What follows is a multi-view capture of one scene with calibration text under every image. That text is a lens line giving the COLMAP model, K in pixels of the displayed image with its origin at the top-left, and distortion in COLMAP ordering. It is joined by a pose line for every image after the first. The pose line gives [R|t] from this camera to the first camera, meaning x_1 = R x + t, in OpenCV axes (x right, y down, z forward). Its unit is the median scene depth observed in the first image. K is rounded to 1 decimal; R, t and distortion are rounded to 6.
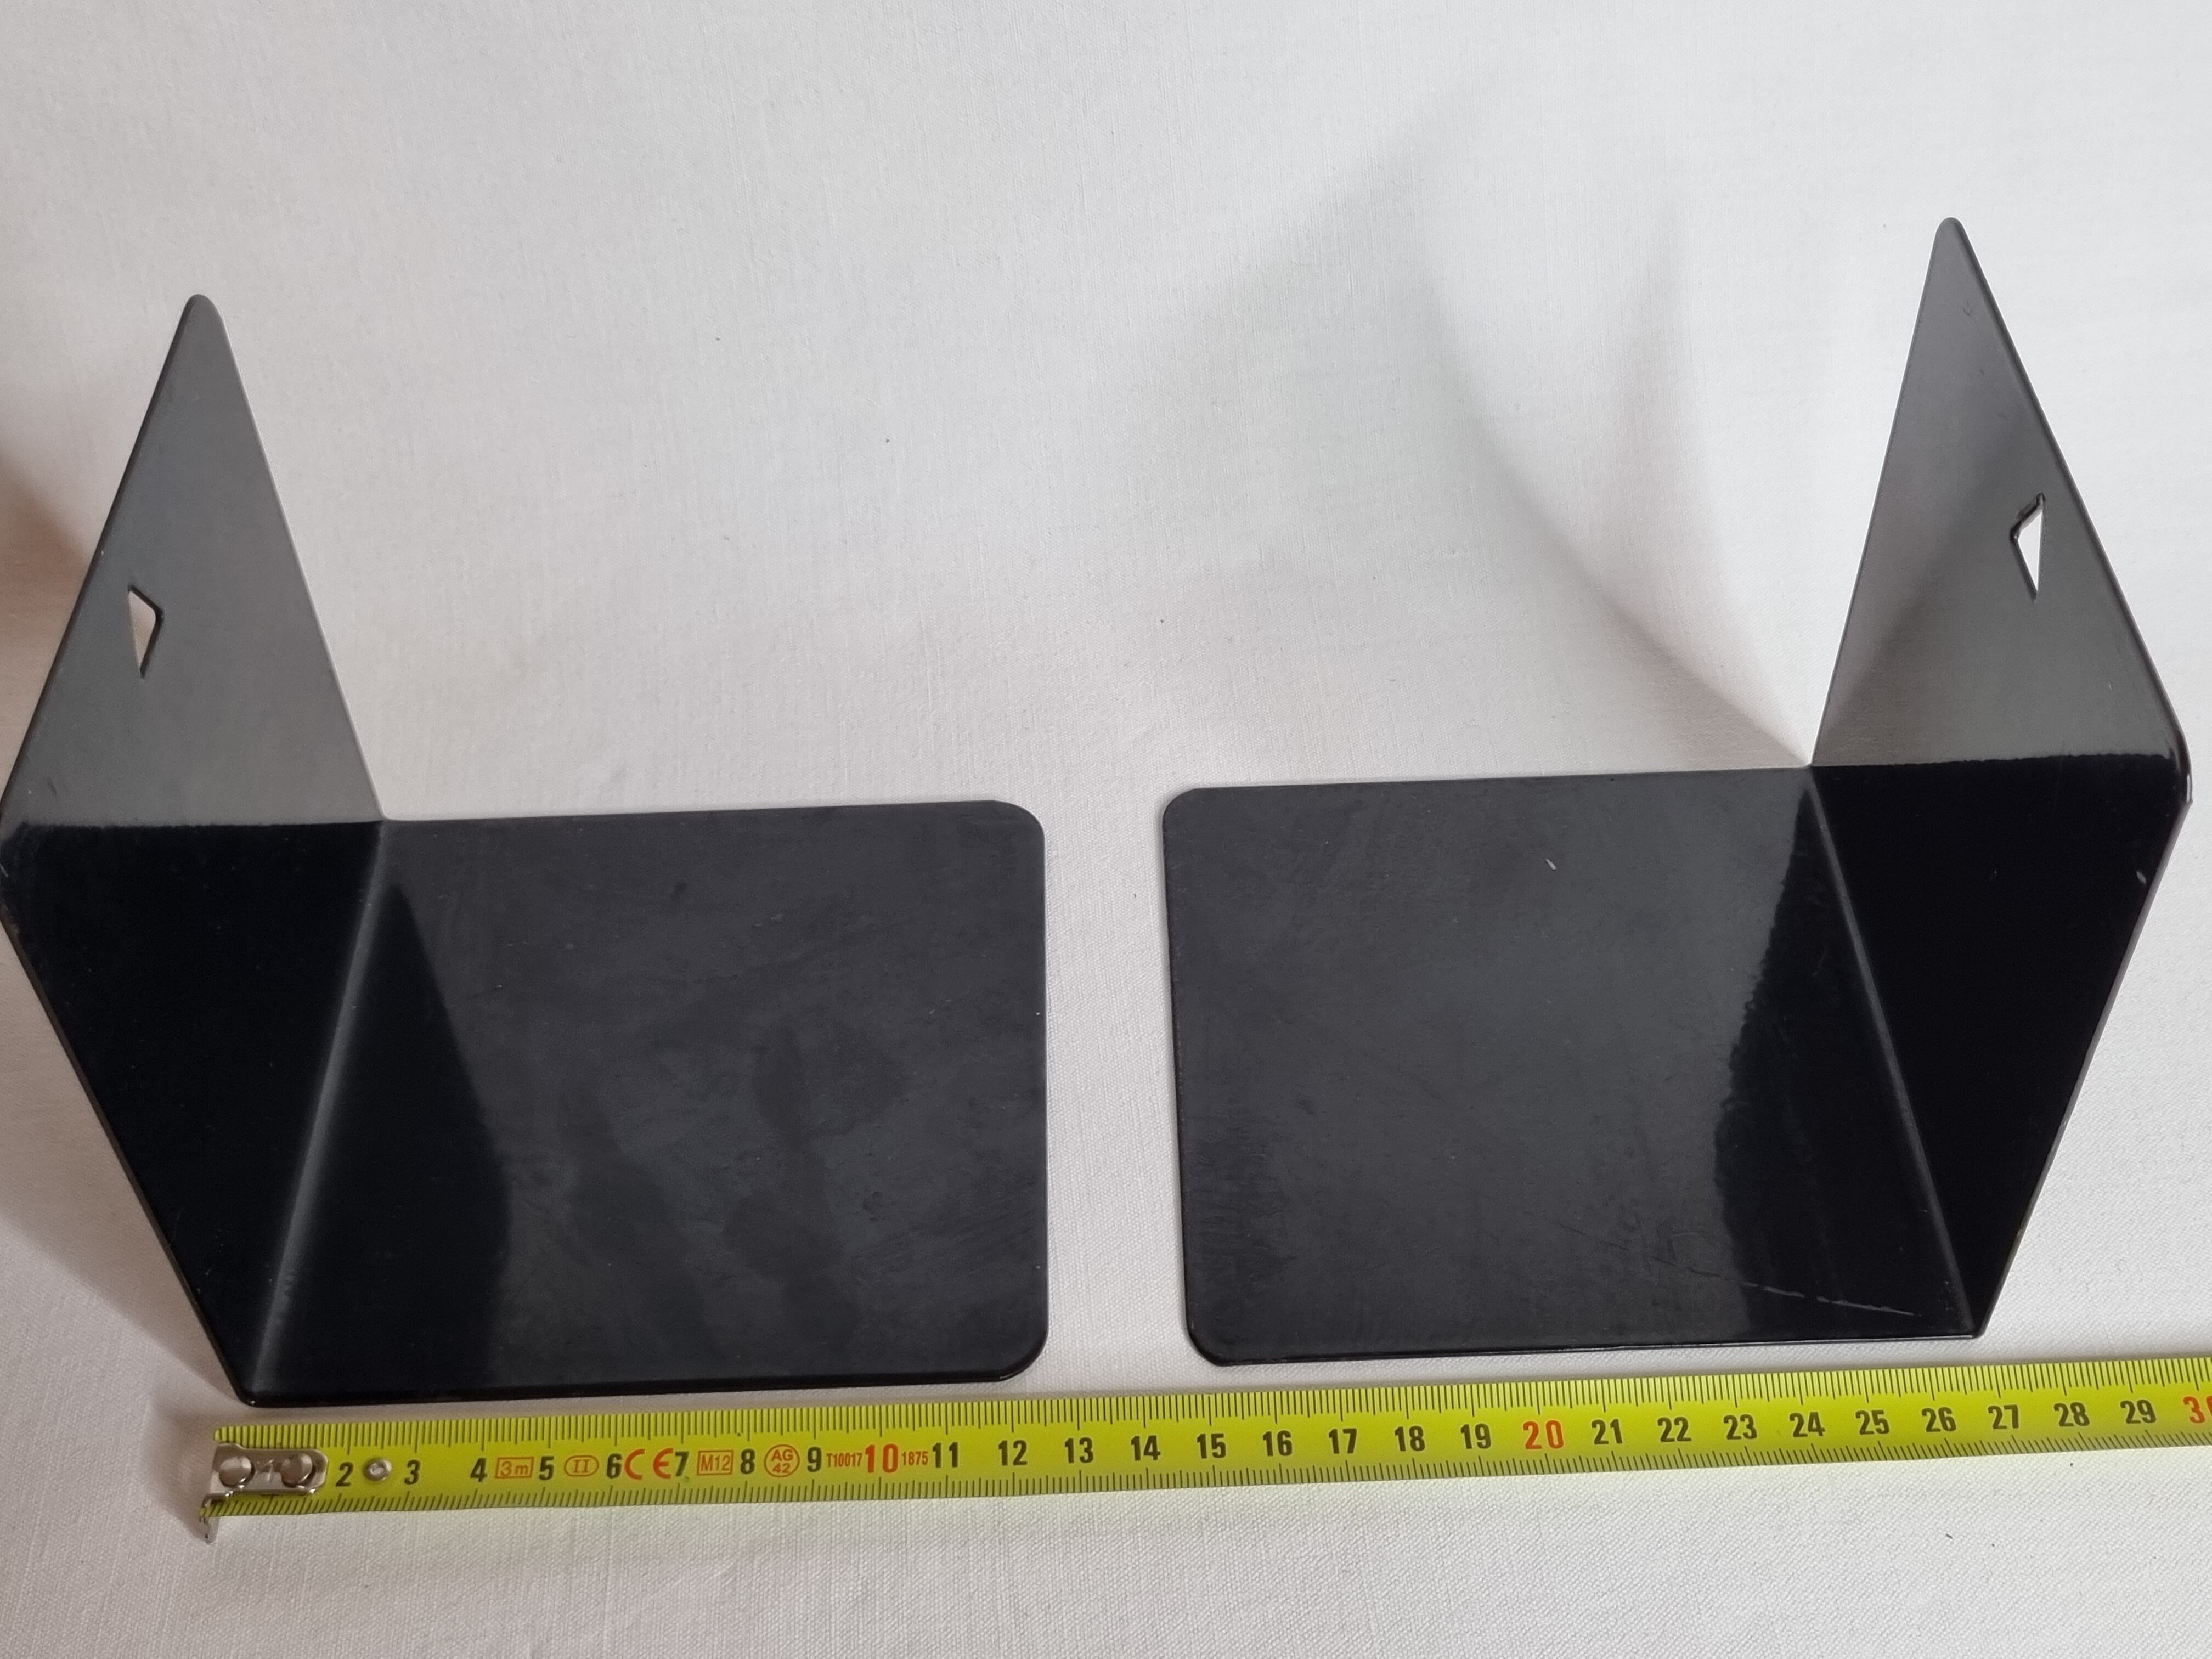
lens RADIAL K [[1714.9, 0, 1106.0], [0, 1714.9, 829.5], [0, 0, 1]] dist [0.016704, -0.011417]
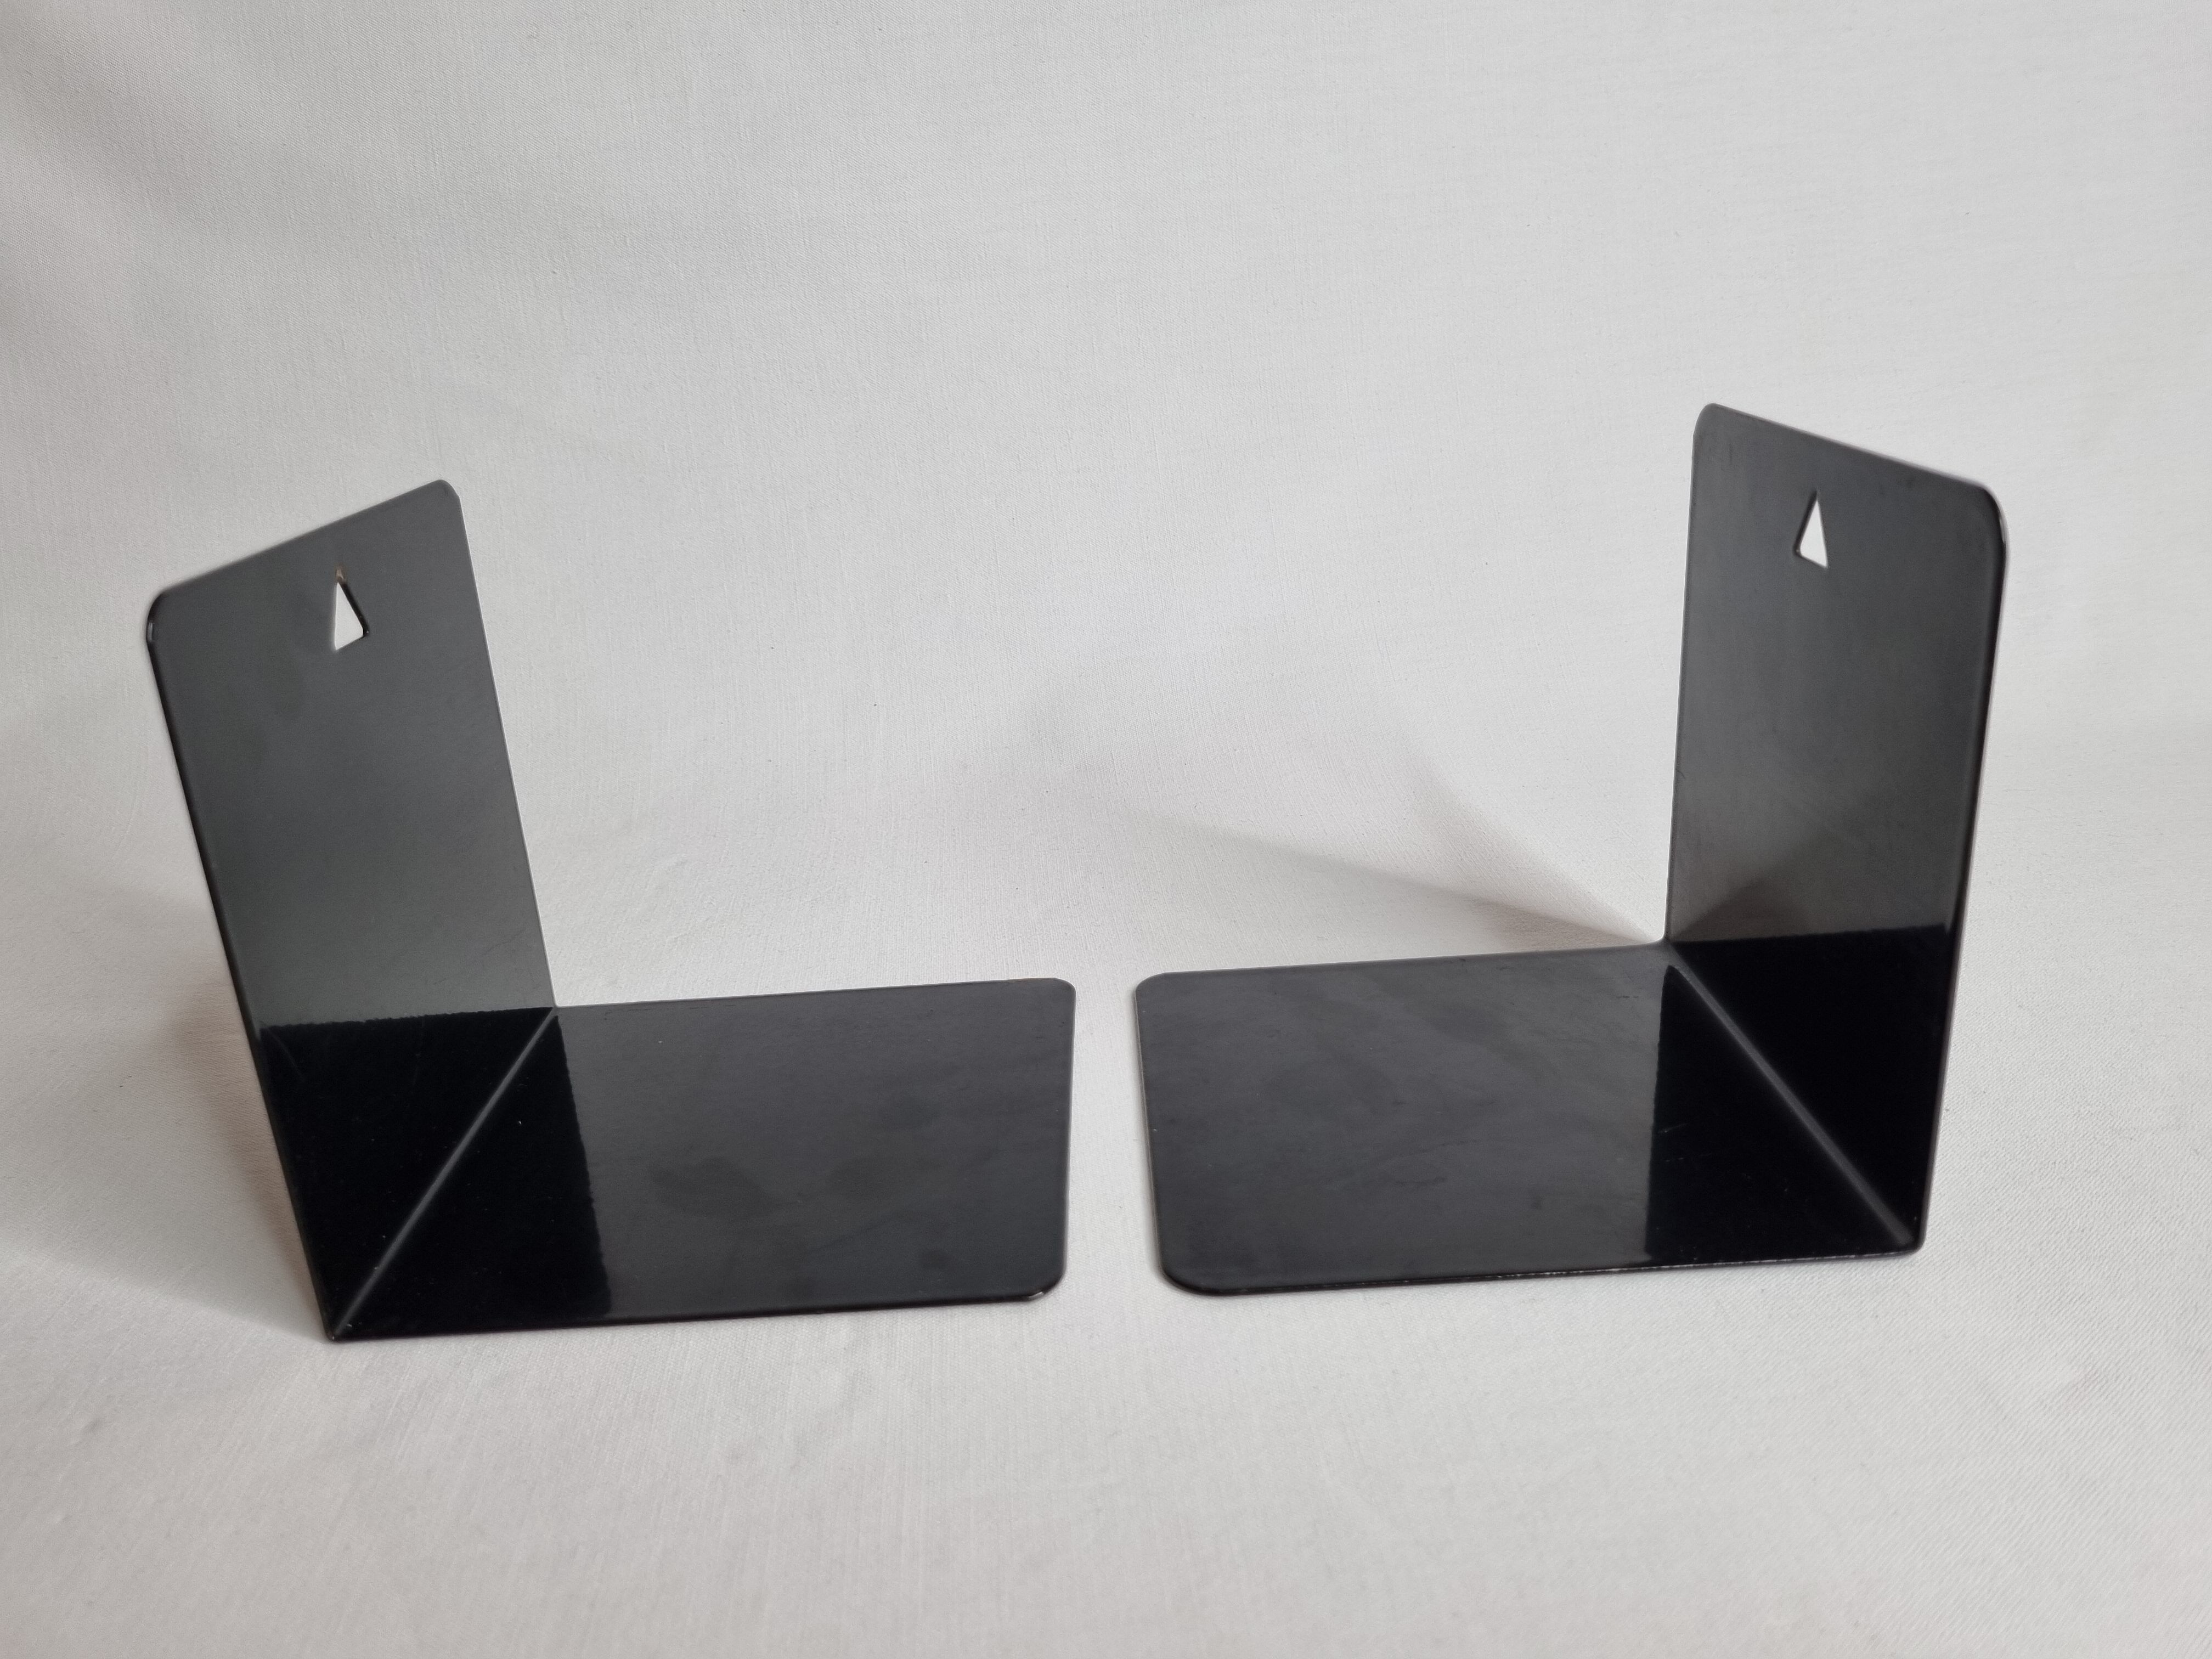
lens RADIAL K [[1702.9, 0, 1101.1], [0, 1702.9, 849.3], [0, 0, 1]] dist [0.025135, -0.031969]
pose [[0.999761, -0.012371, -0.018013, 0.191344], [0.007531, 0.968880, -0.247416, 0.536362], [0.020514, 0.247222, 0.968742, -0.885152]]
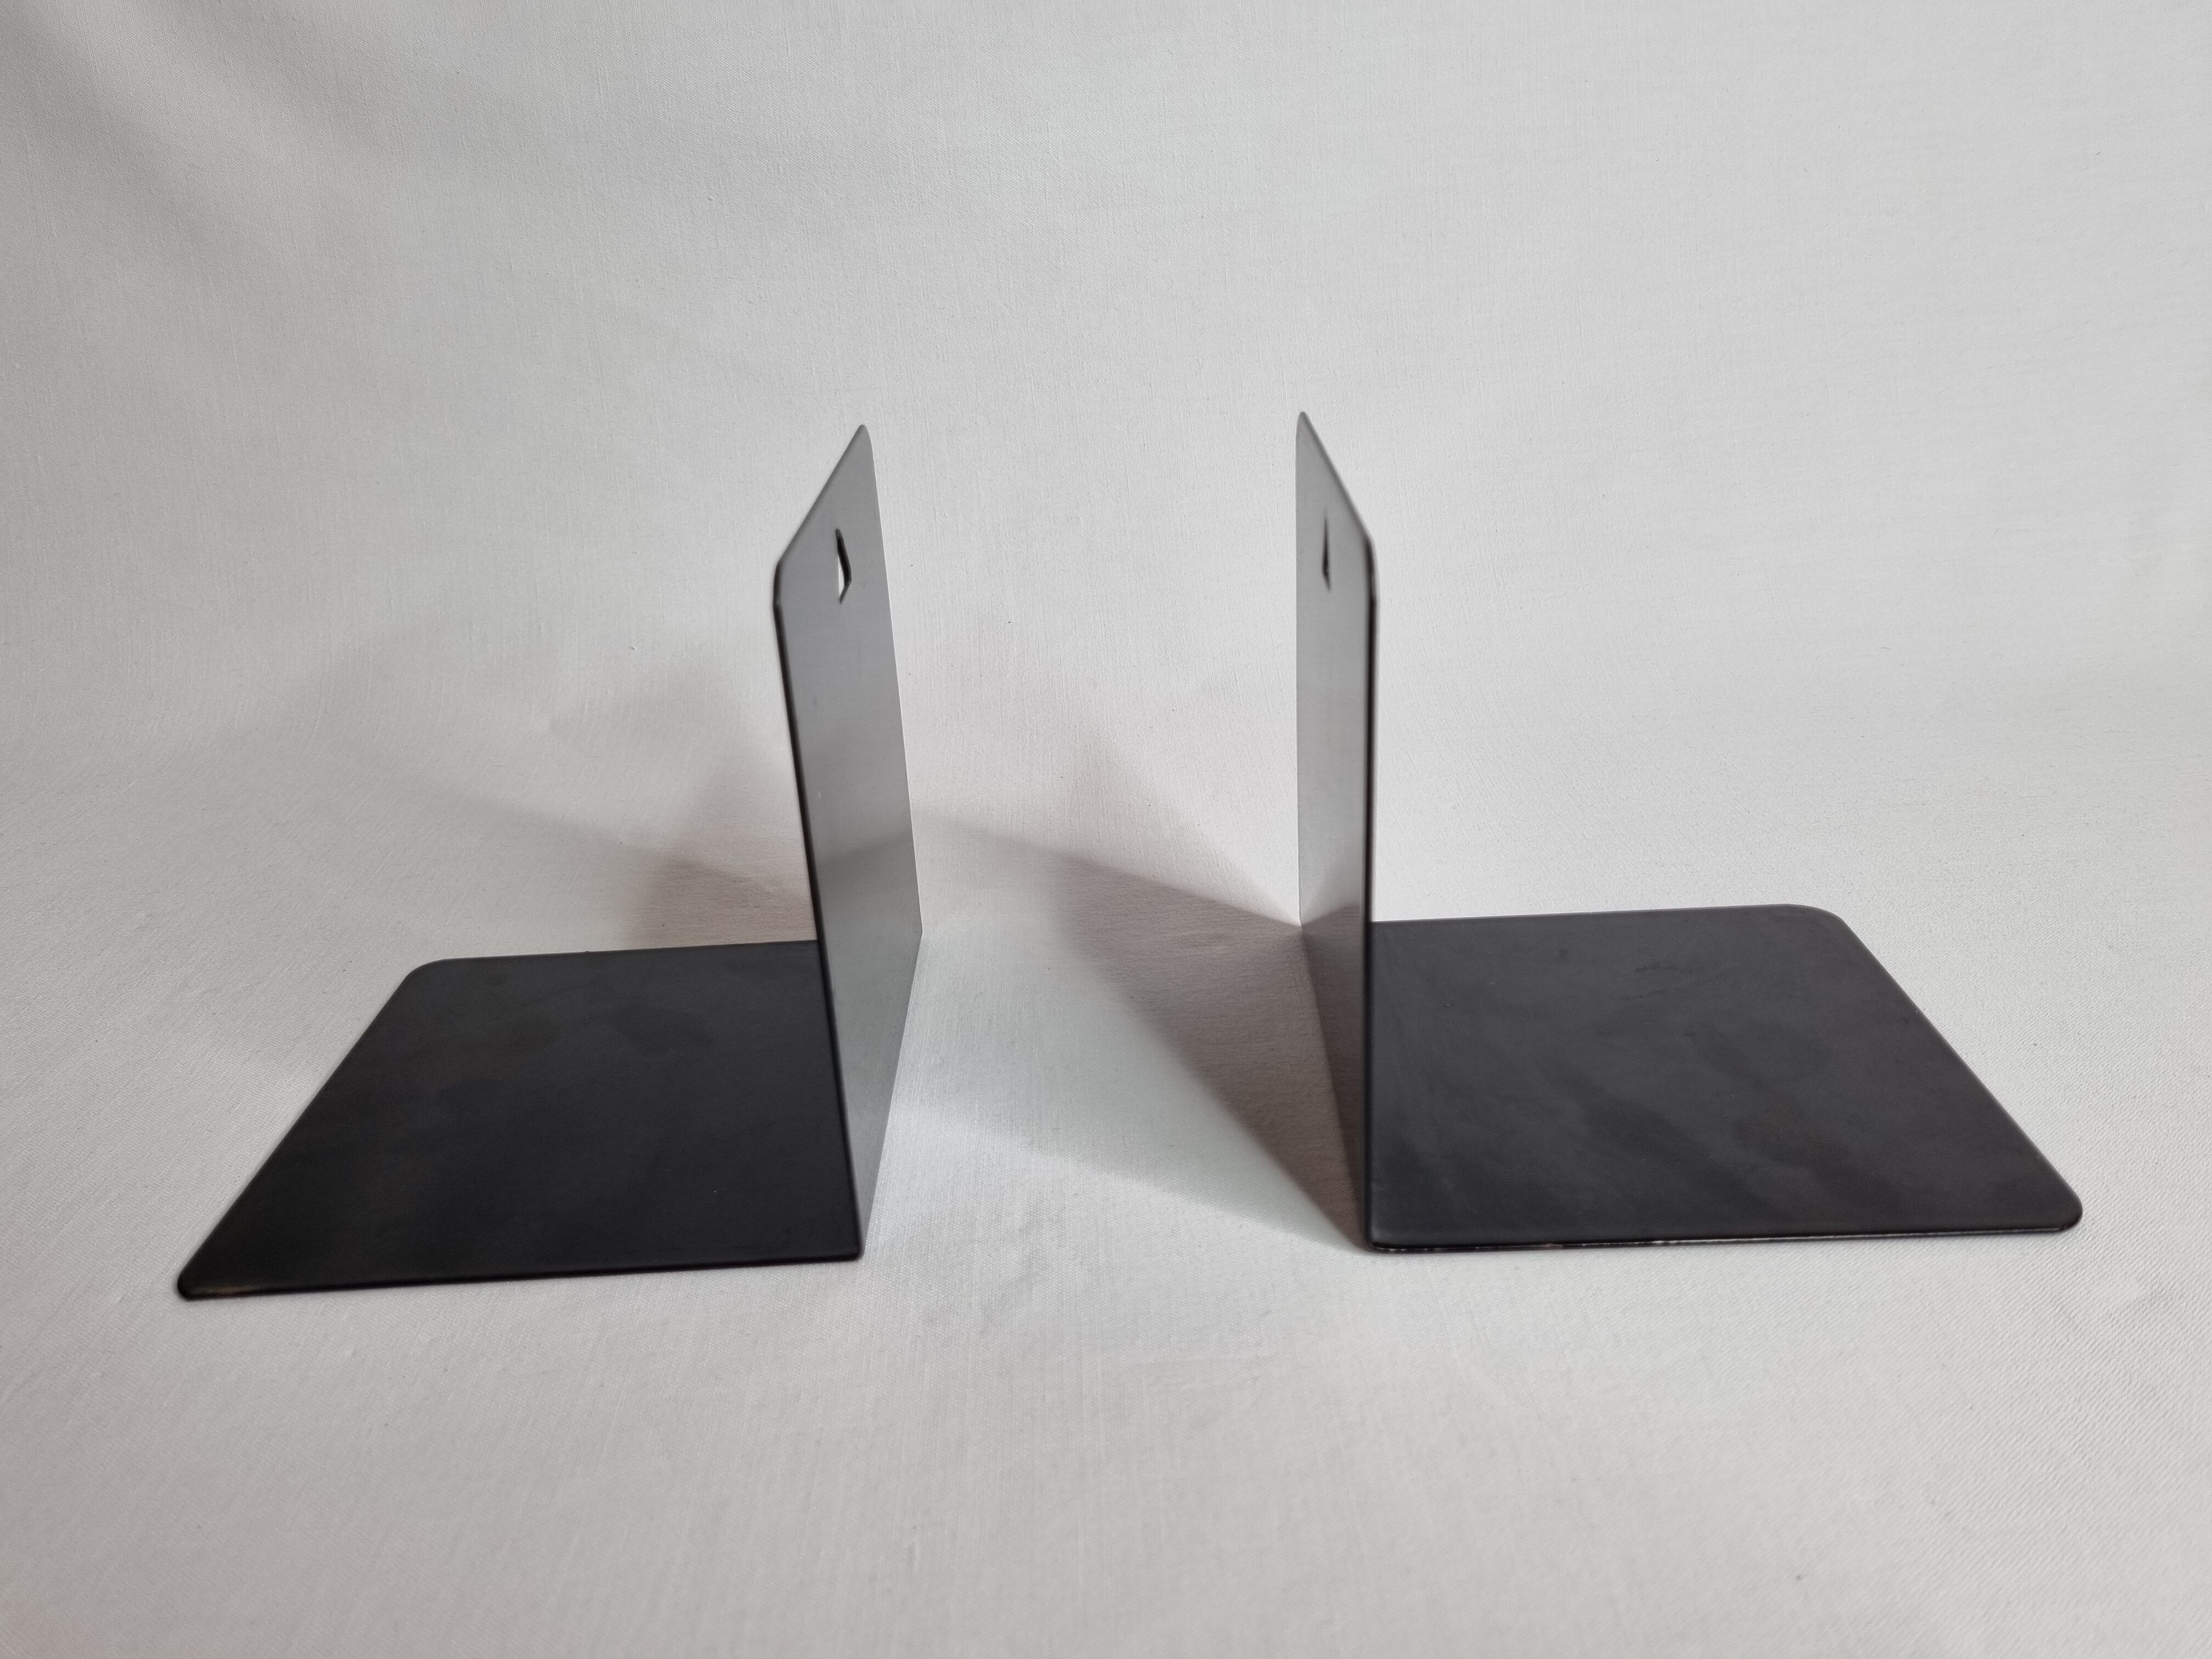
lens RADIAL K [[1702.3, 0, 1106.0], [0, 1702.3, 829.5], [0, 0, 1]] dist [0.020308, -0.024573]
pose [[0.998183, 0.013580, -0.058707, 0.117061], [-0.024766, 0.980638, -0.194255, 0.526823], [0.054932, 0.195356, 0.979193, -1.032797]]
